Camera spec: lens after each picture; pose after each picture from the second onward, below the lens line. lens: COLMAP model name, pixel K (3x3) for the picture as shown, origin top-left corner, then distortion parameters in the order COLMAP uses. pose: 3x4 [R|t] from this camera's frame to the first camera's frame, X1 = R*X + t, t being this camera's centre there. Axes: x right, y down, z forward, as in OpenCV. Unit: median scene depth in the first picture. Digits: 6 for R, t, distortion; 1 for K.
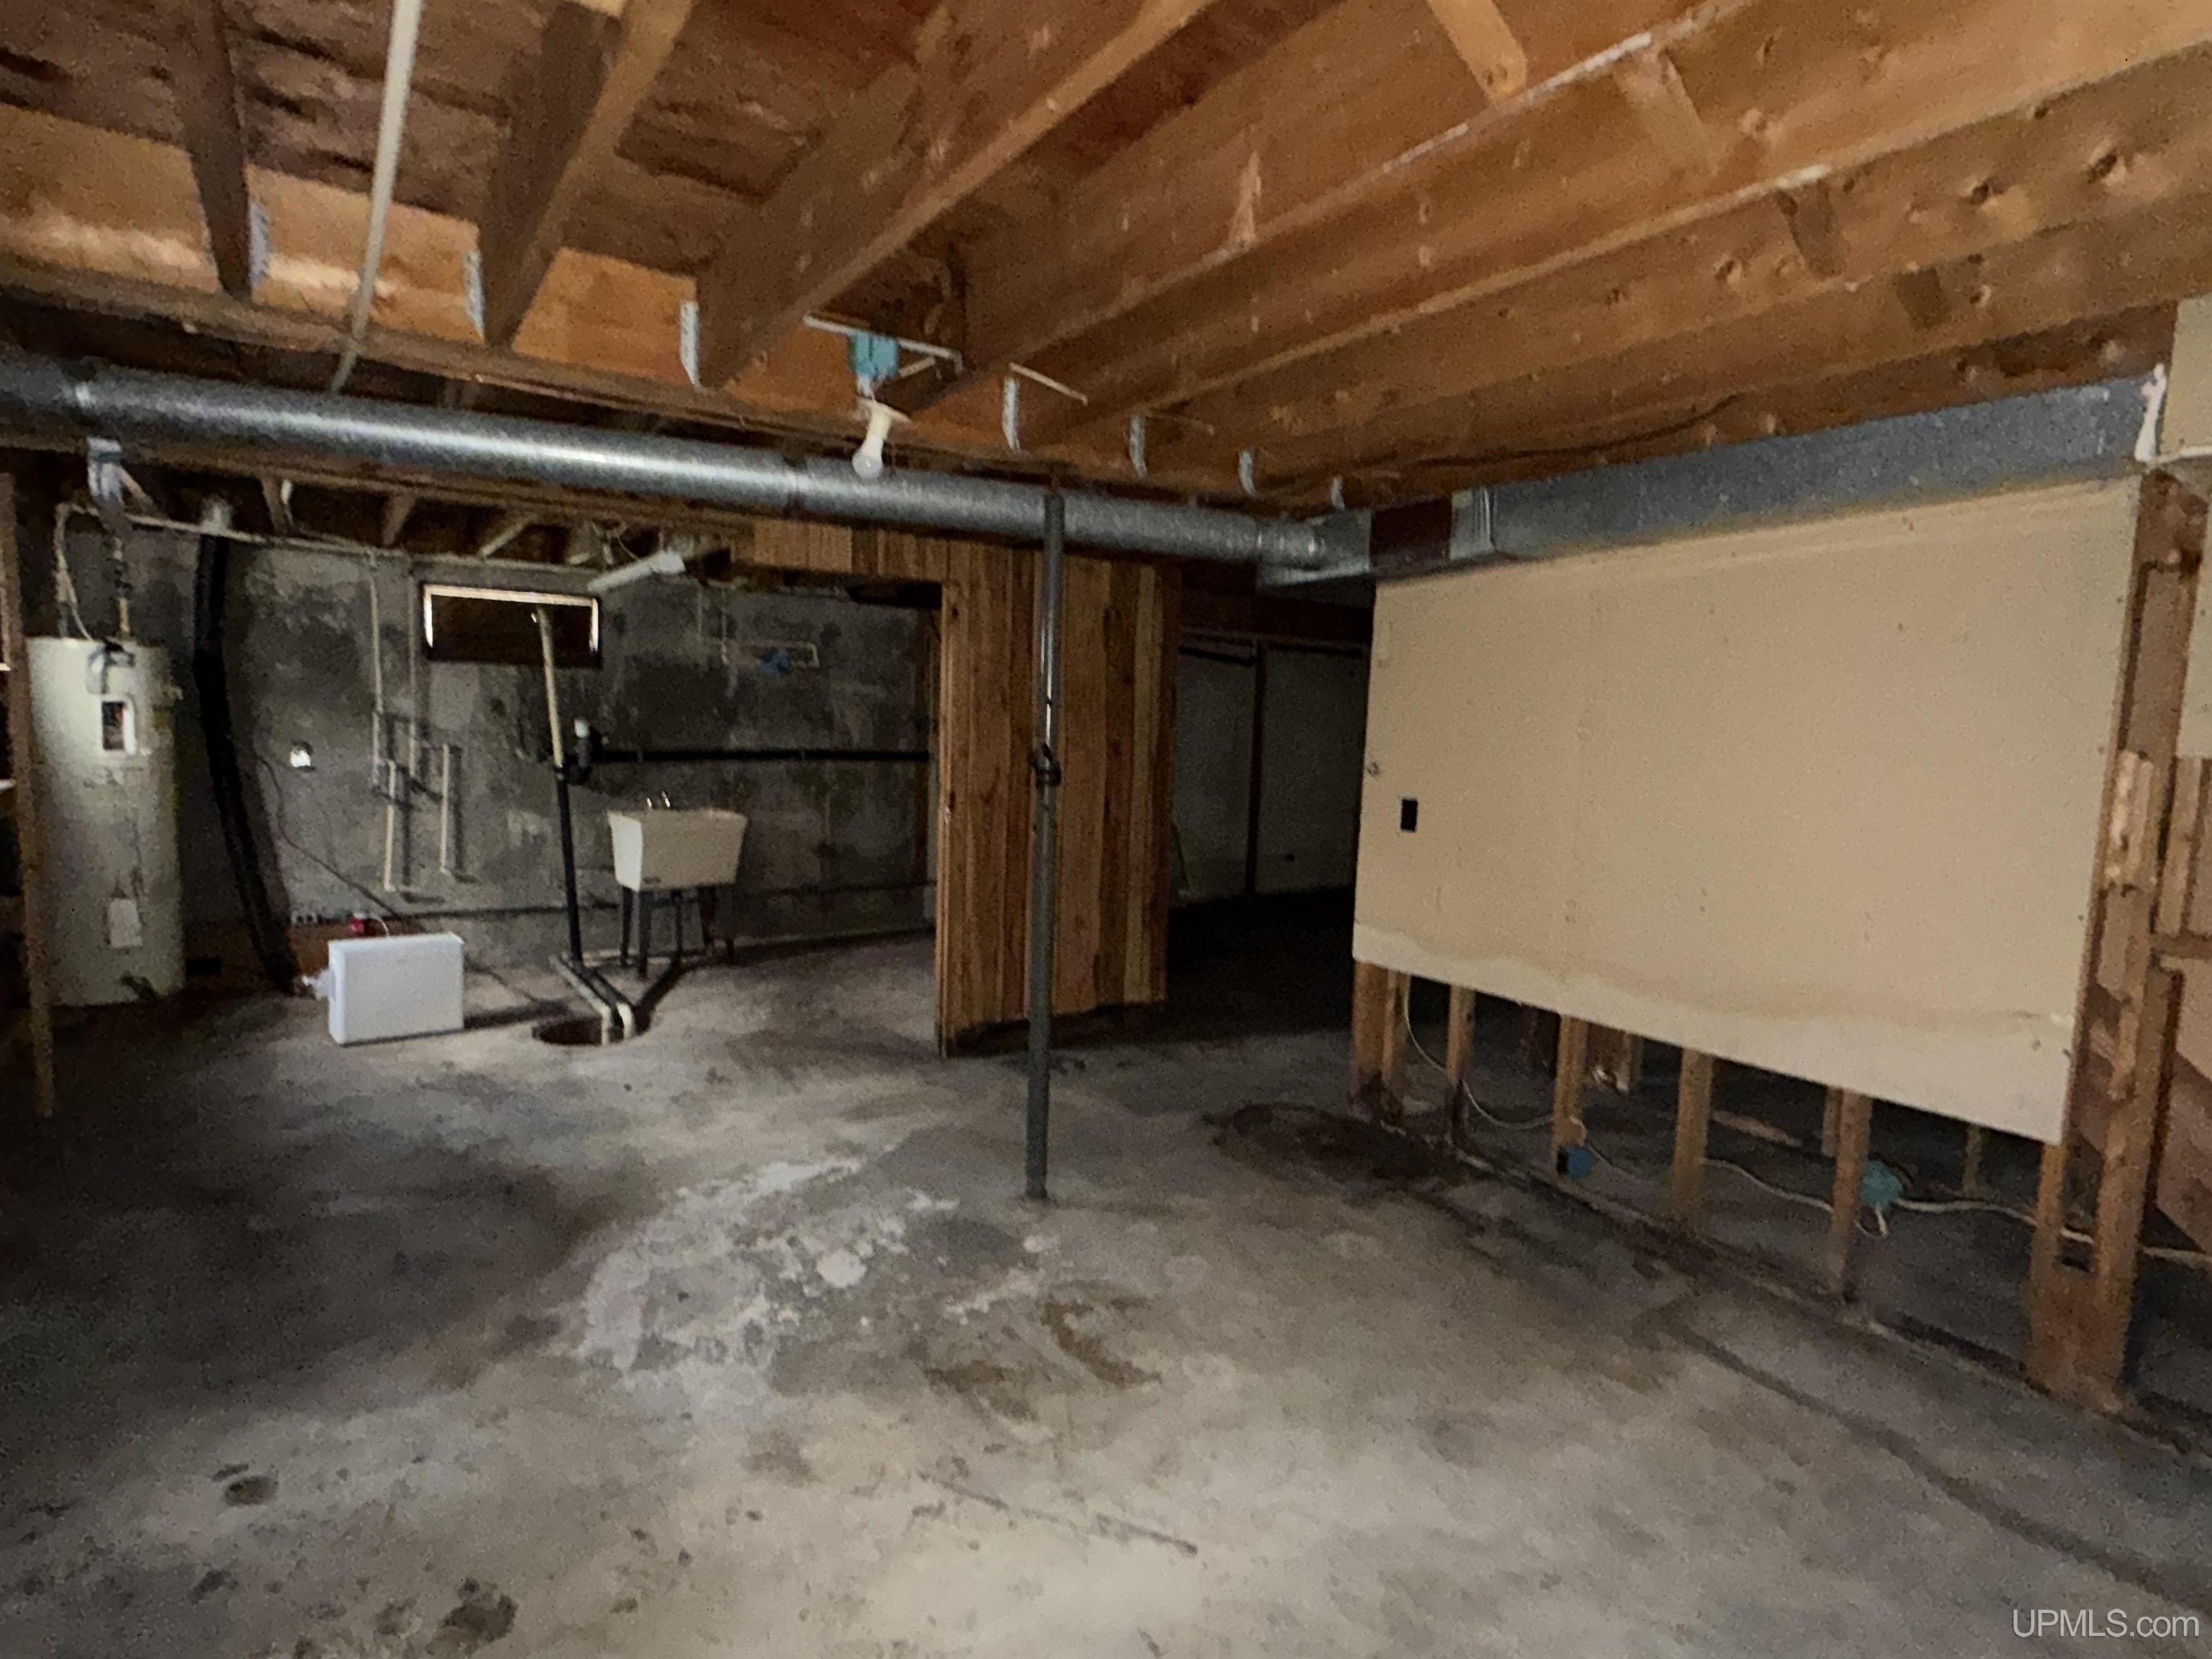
lens RADIAL K [[1103.8, 0, 1108.6], [0, 1103.8, 829.9], [0, 0, 1]] dist [0.001245, -0.000076]
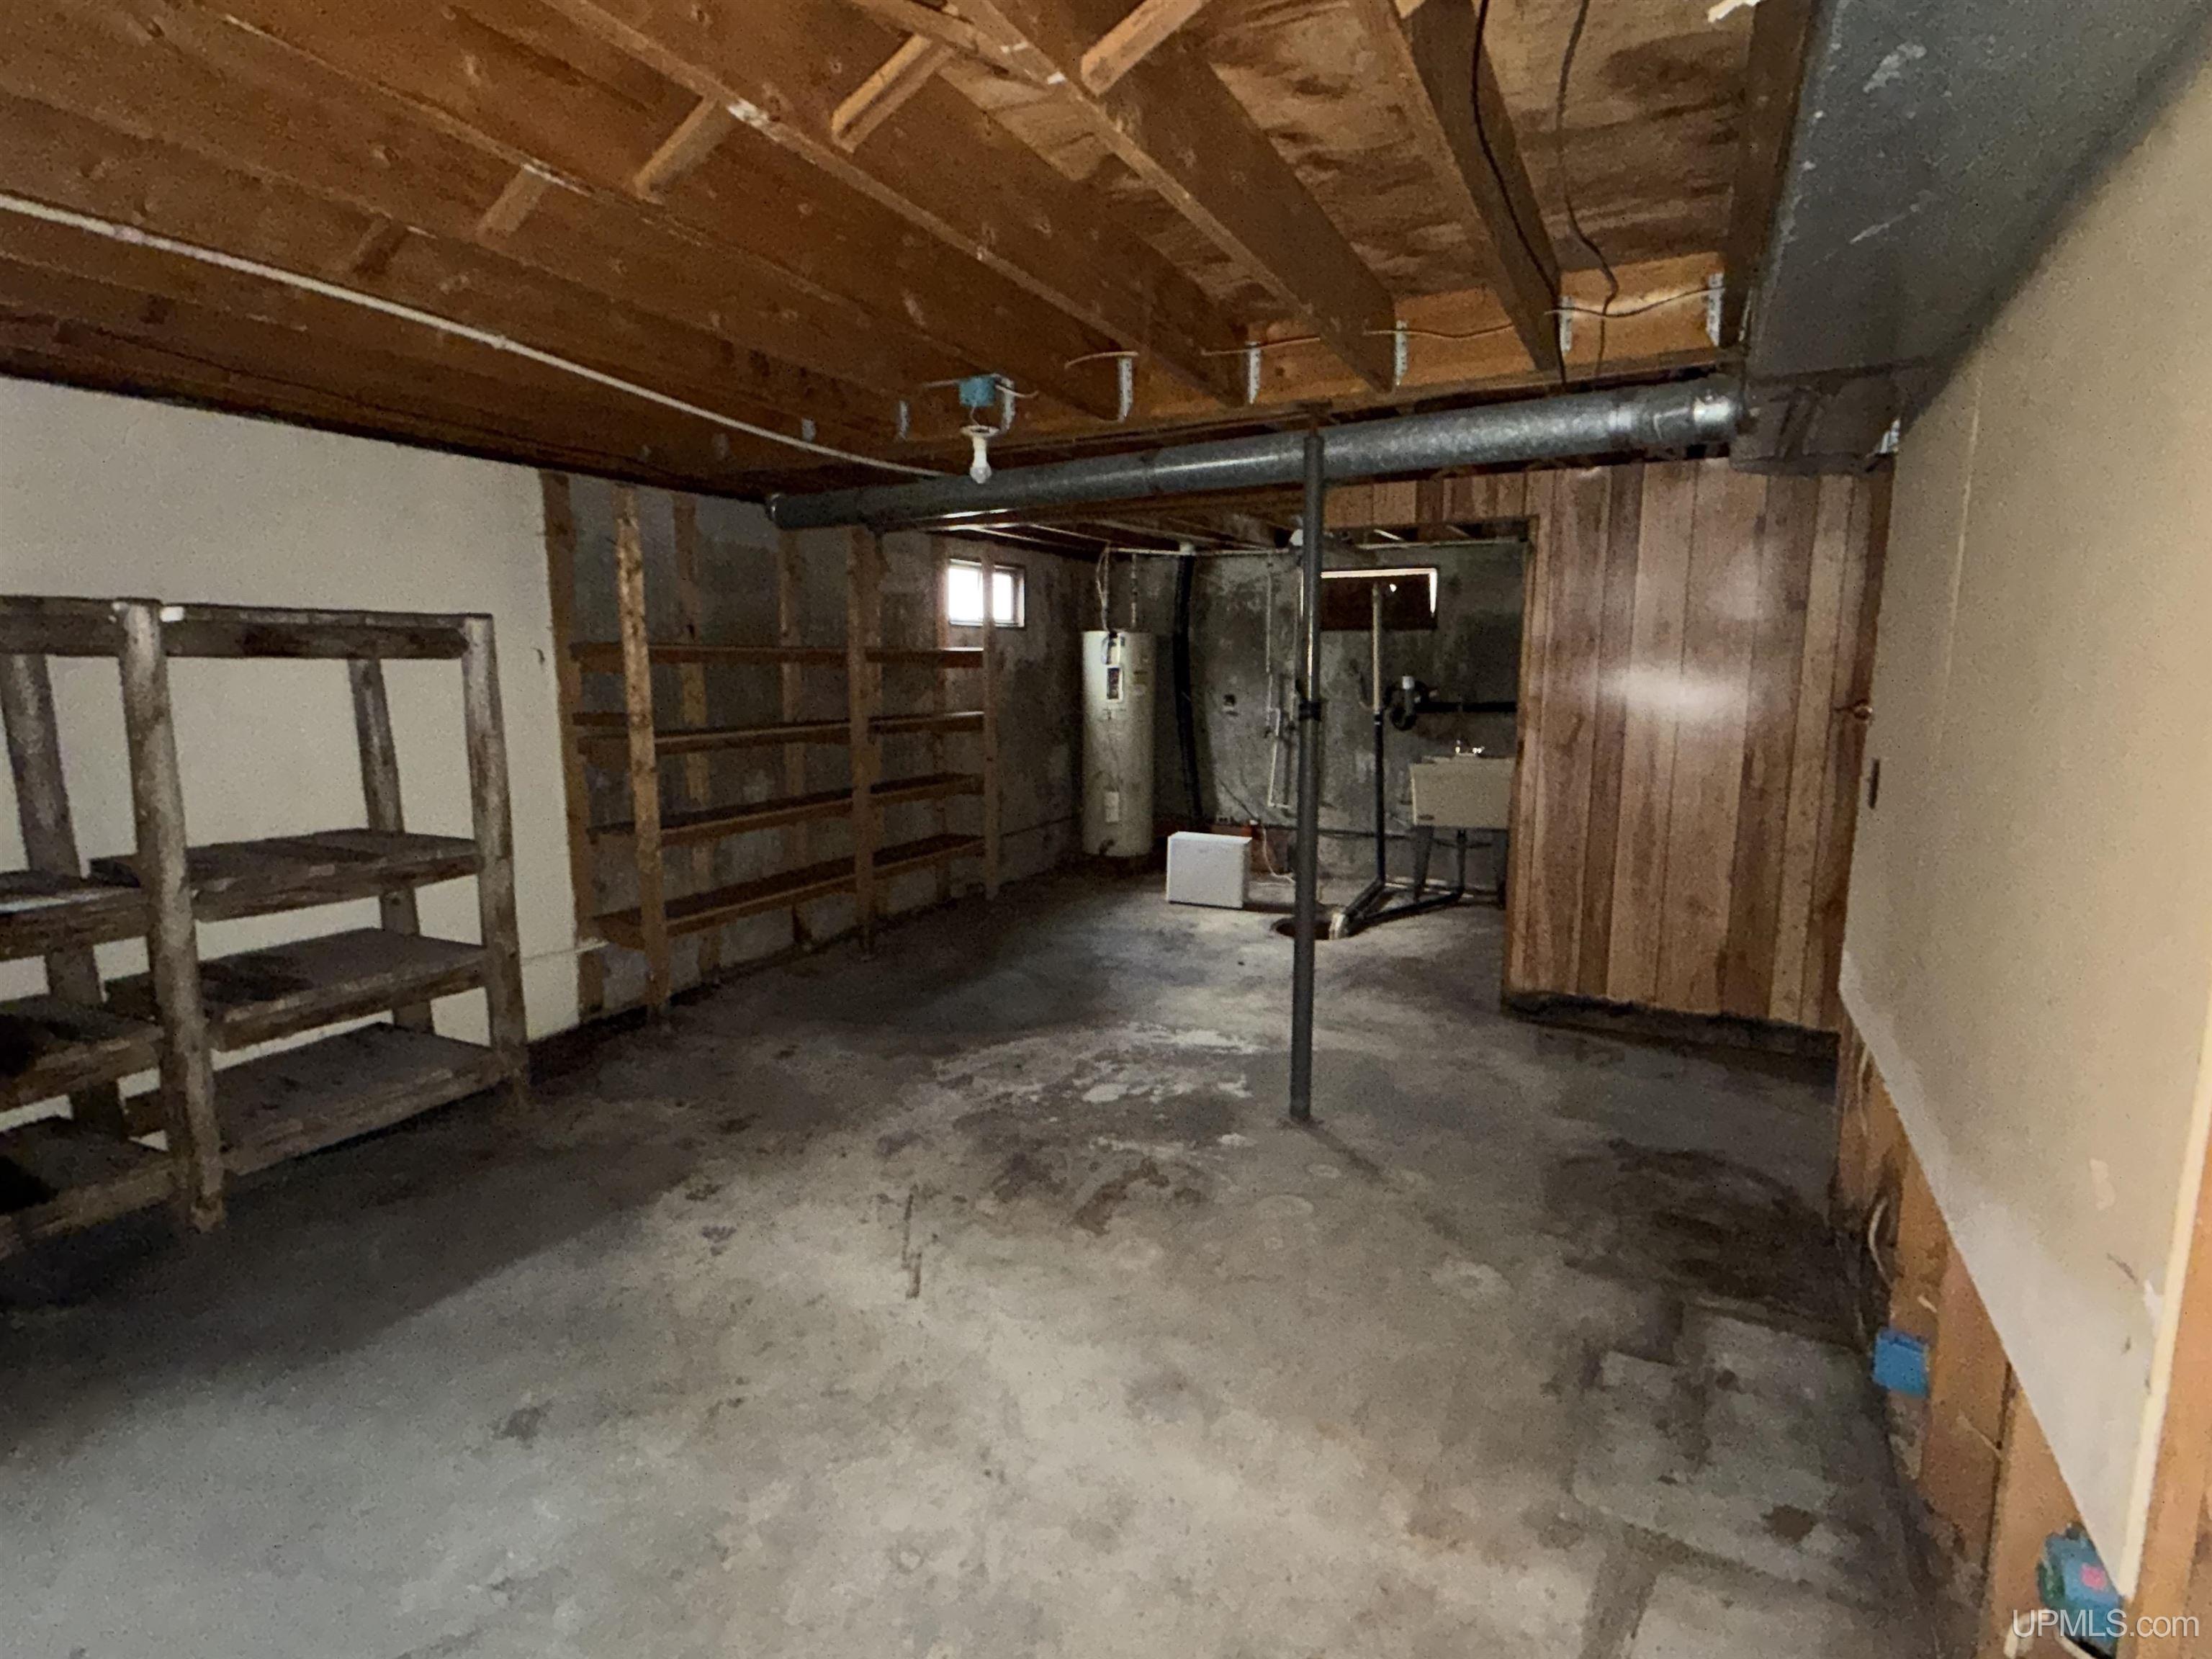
lens RADIAL K [[1103.8, 0, 1116.6], [0, 1103.8, 831.1], [0, 0, 1]] dist [0.001245, -0.000076]
pose [[0.470527, 0.100621, -0.876630, 0.708089], [-0.074955, 0.994444, 0.073912, 0.000218], [0.879196, 0.030931, 0.475455, 0.326125]]
